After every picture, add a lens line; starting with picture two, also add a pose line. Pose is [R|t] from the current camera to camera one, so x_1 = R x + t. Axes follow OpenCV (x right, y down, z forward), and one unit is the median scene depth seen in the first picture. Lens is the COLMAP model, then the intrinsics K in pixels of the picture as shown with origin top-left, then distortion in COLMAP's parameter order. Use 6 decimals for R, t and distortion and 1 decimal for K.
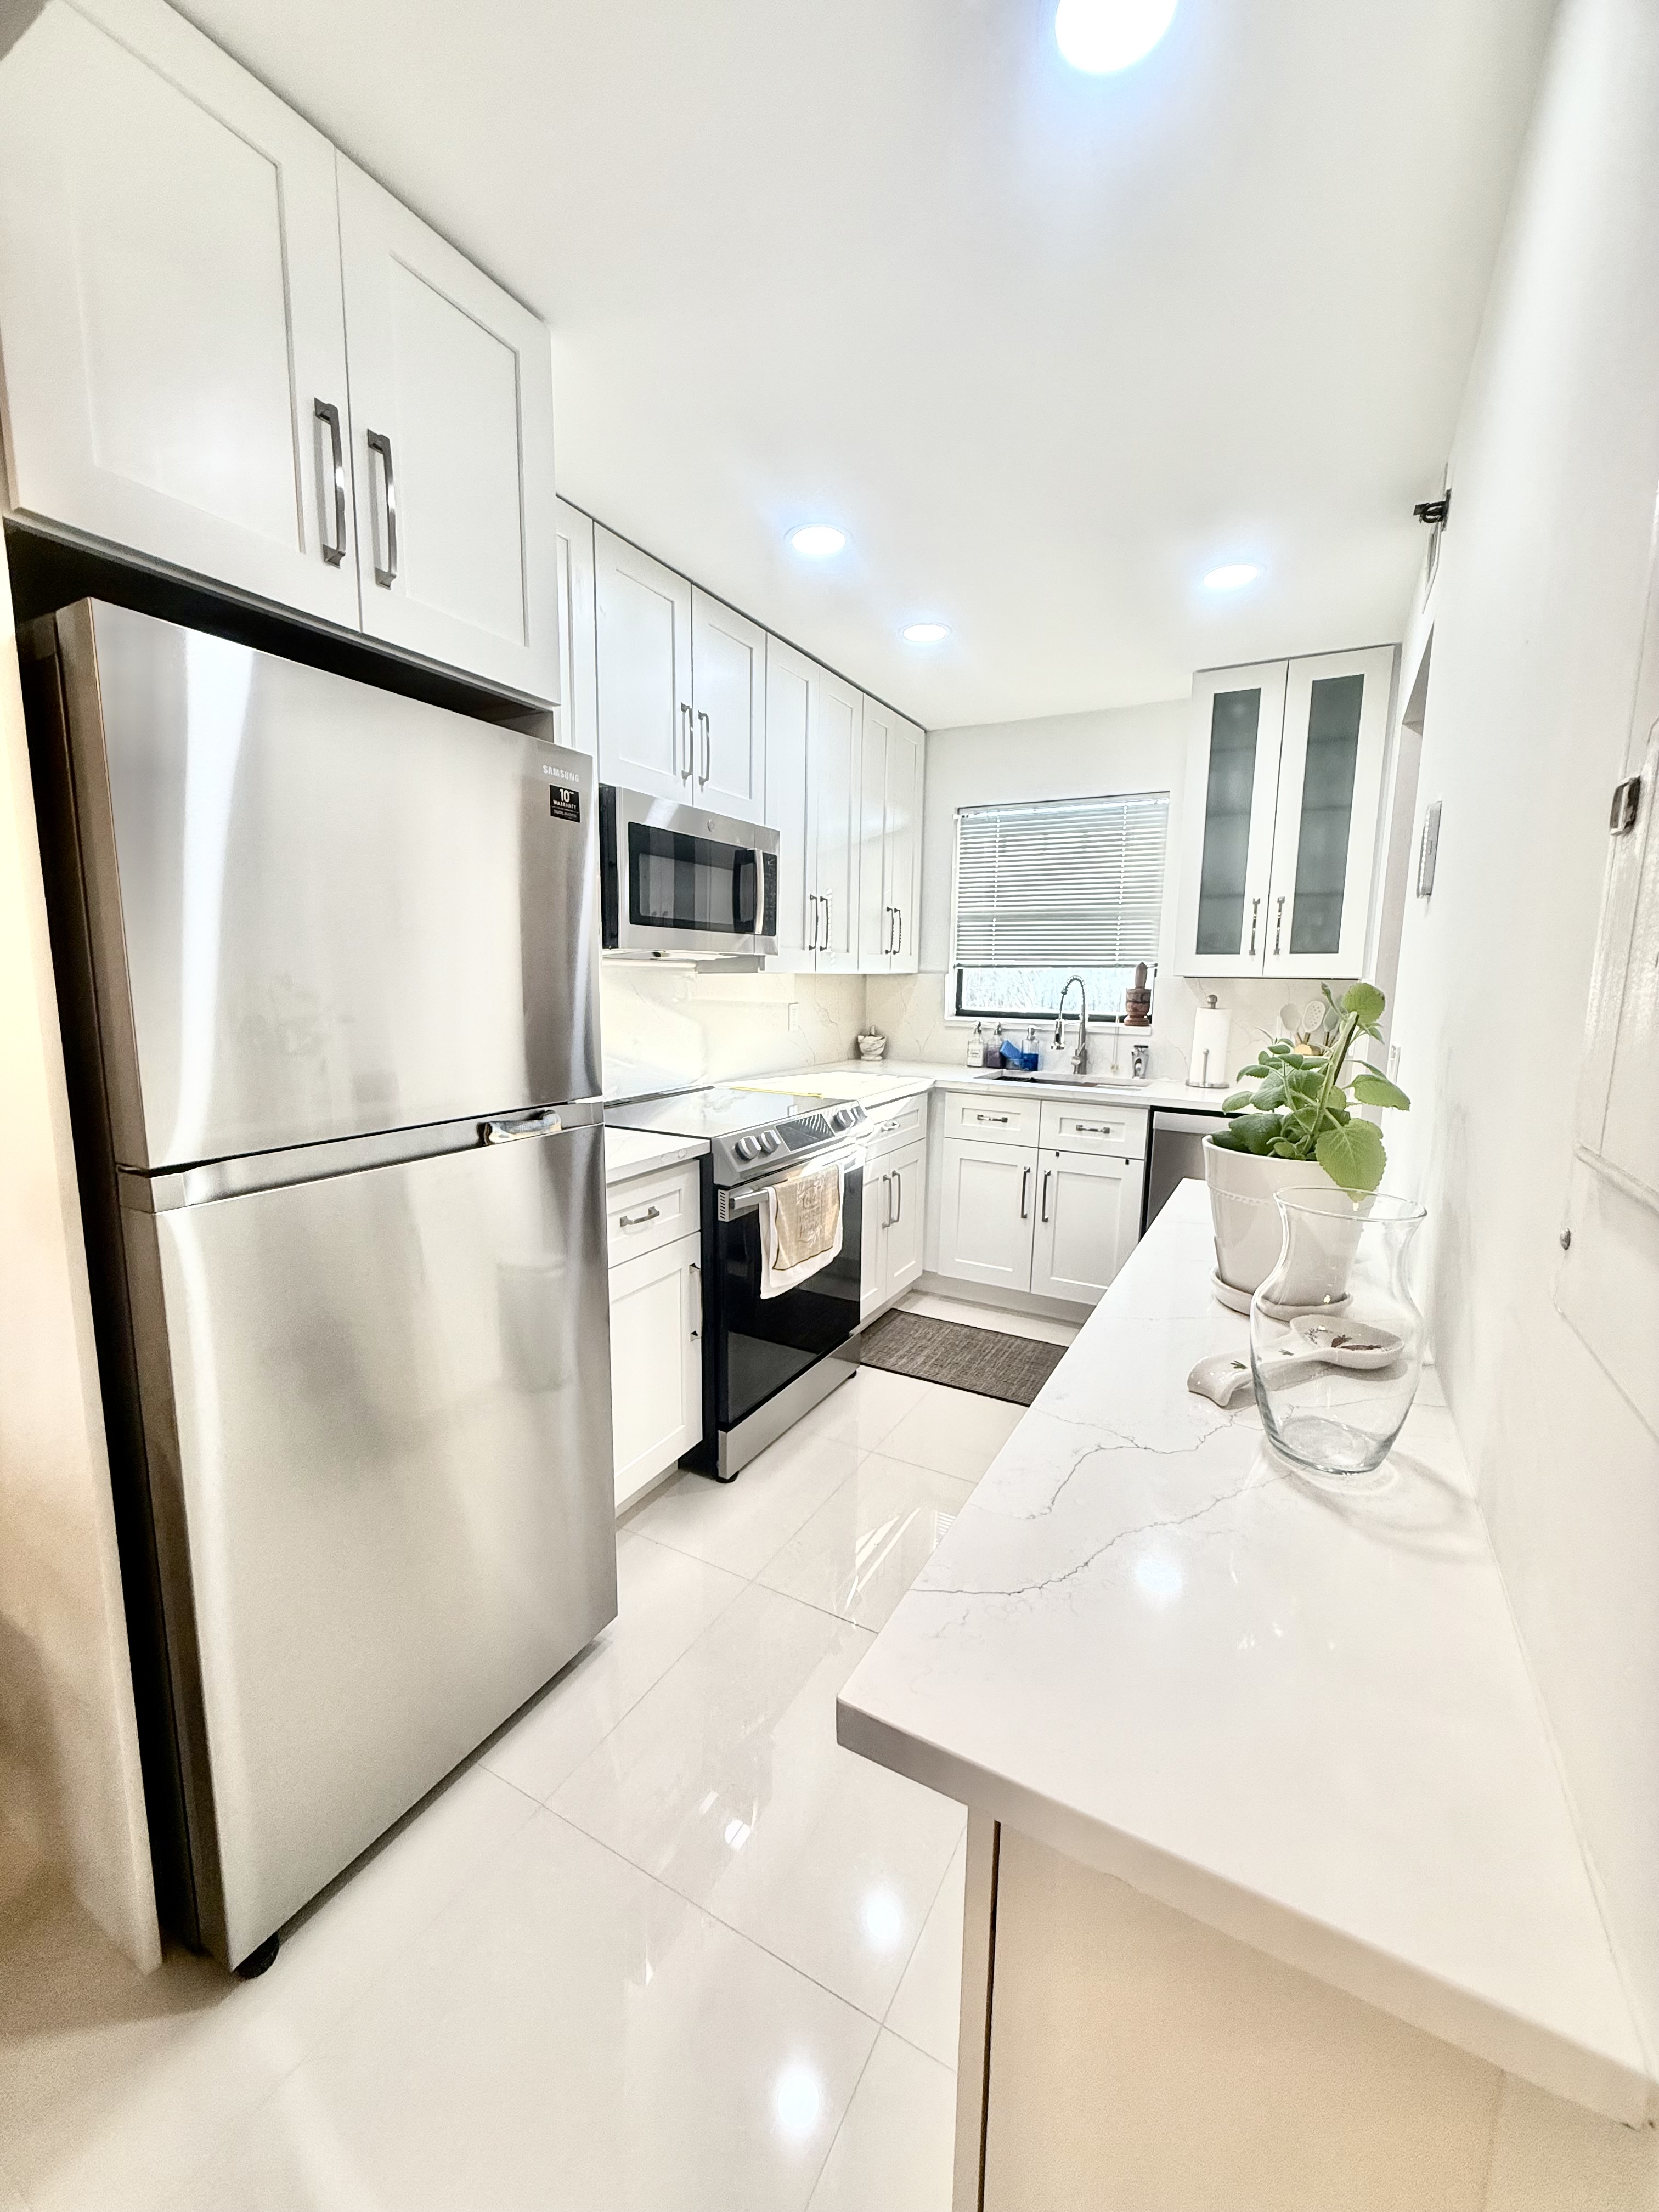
lens RADIAL K [[878.8, 0, 832.6], [0, 878.8, 1101.6], [0, 0, 1]] dist [0.000555, -0.000715]
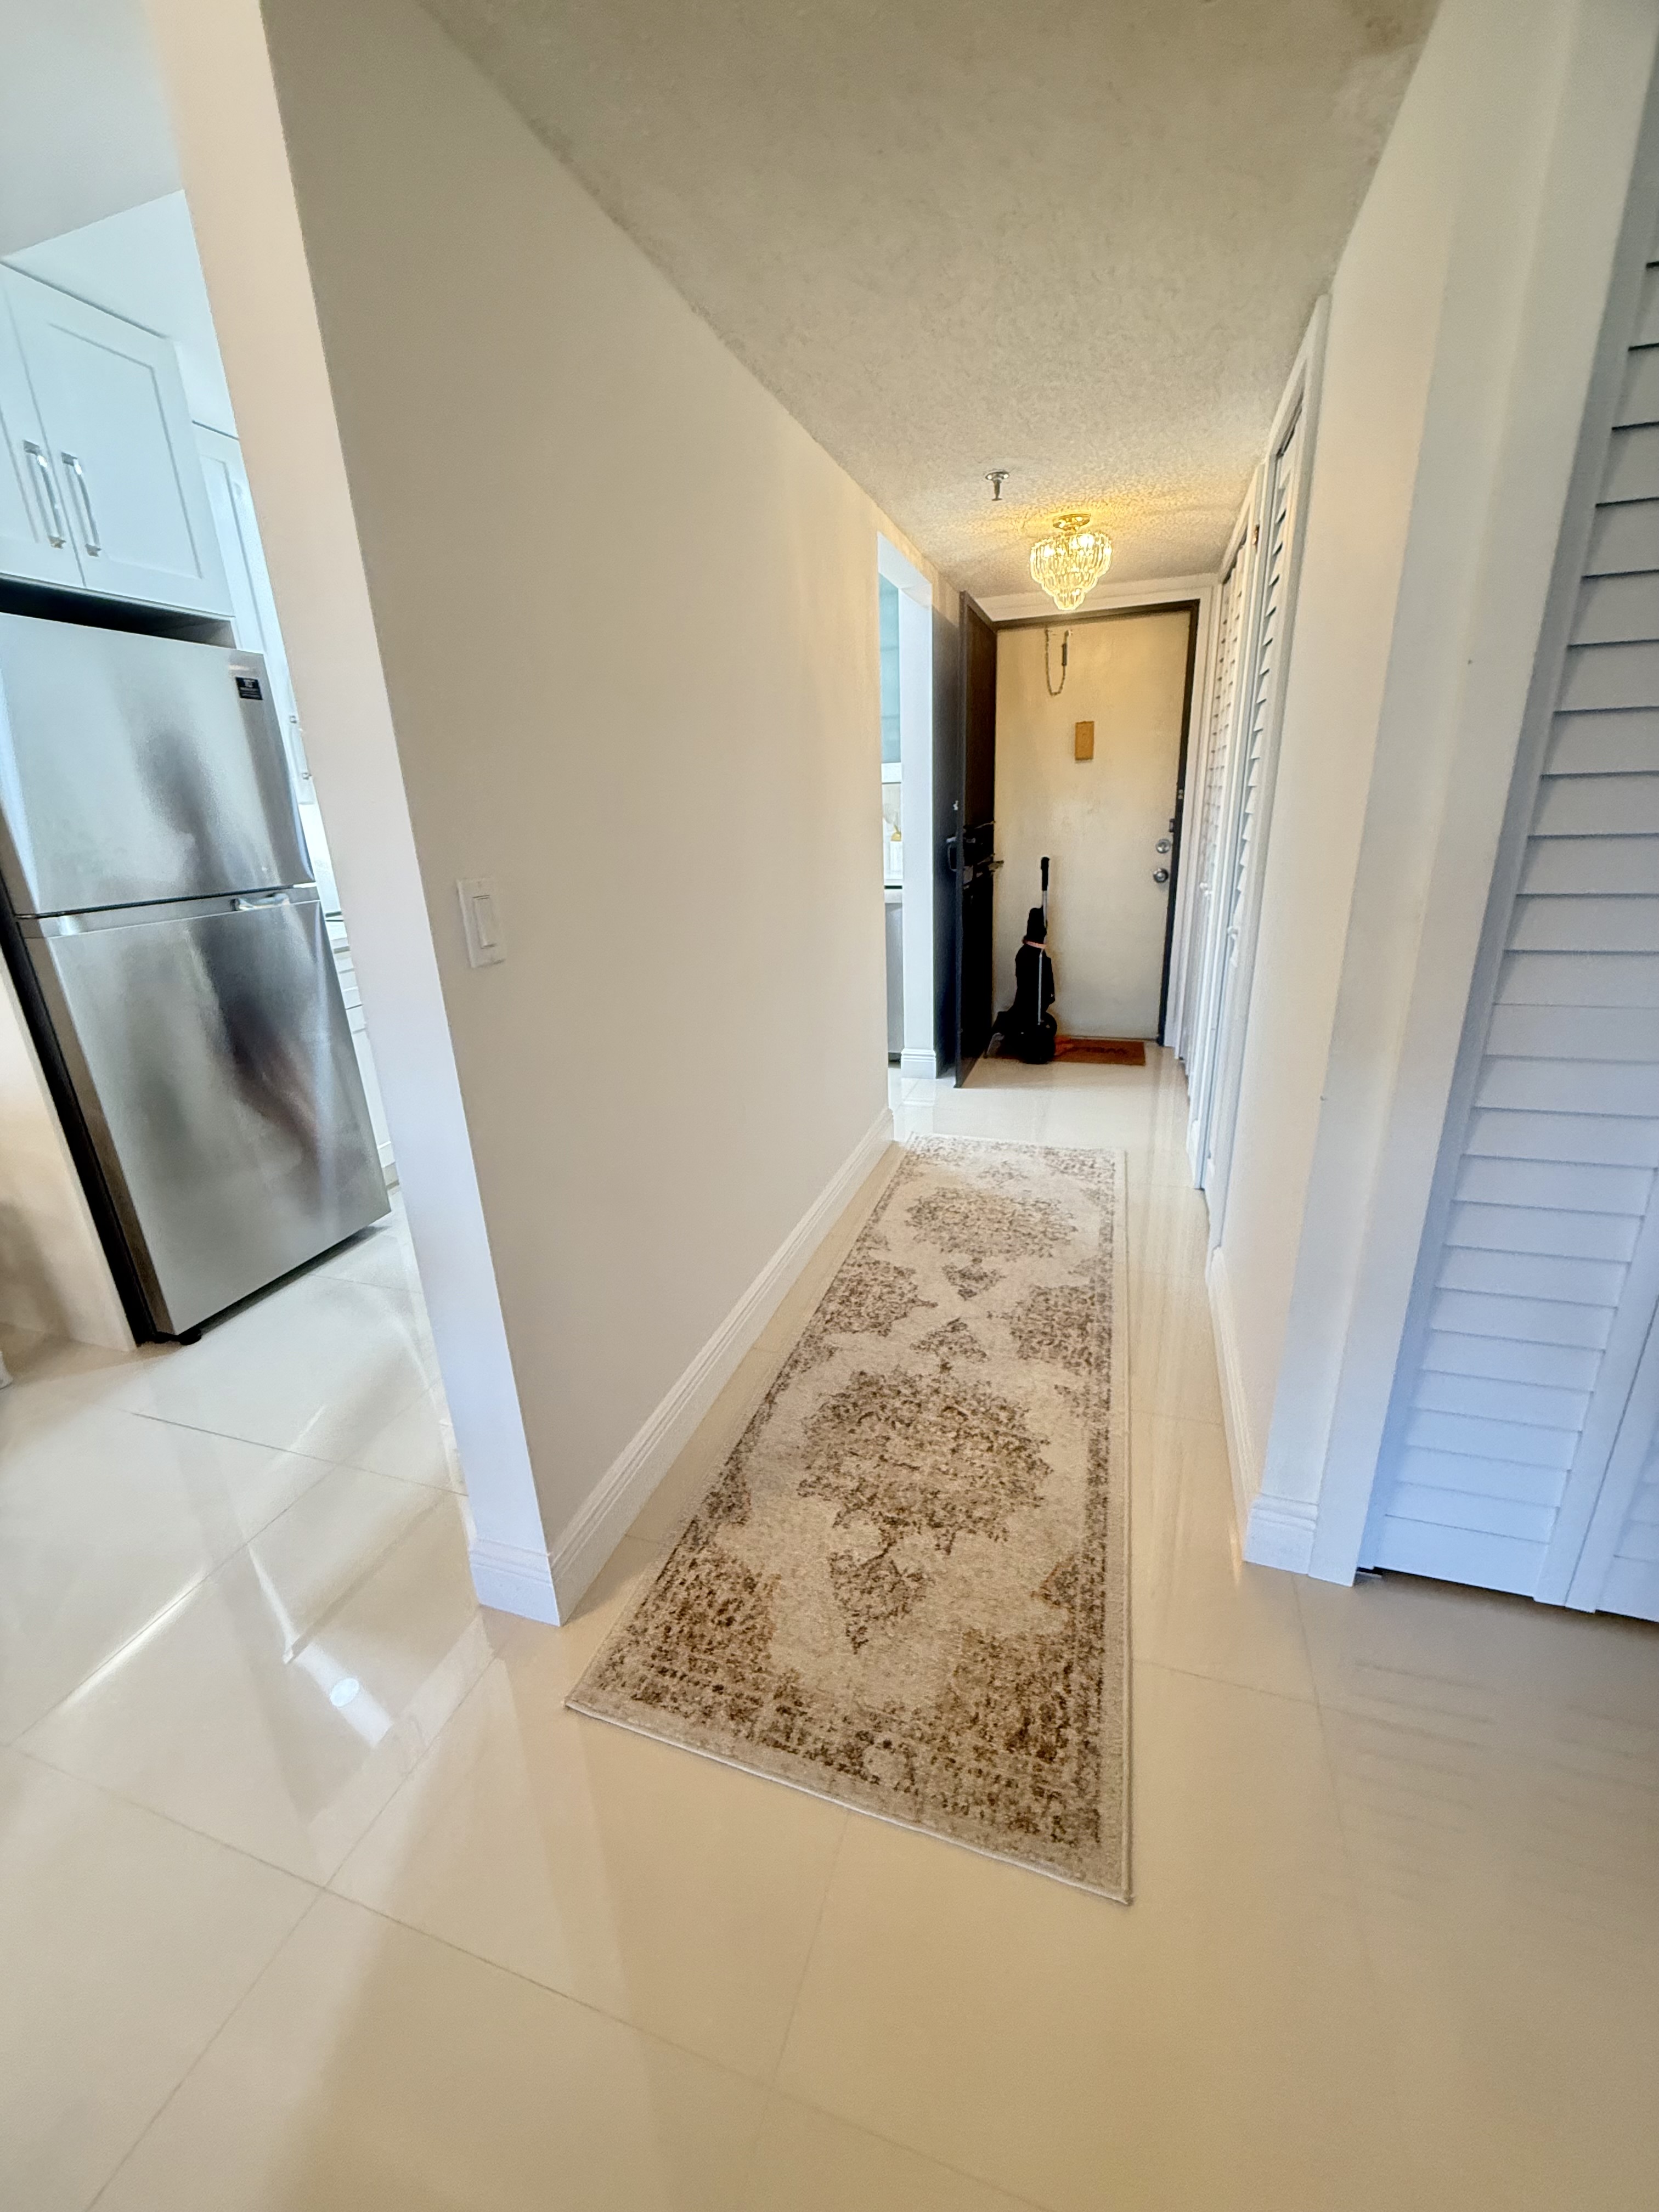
lens RADIAL K [[878.8, 0, 825.5], [0, 878.8, 1102.0], [0, 0, 1]] dist [0.000555, -0.000715]
pose [[0.981457, -0.111709, 0.155766, 0.458751], [0.082359, 0.979552, 0.183560, 0.218428], [-0.173086, -0.167327, 0.970589, -0.995805]]
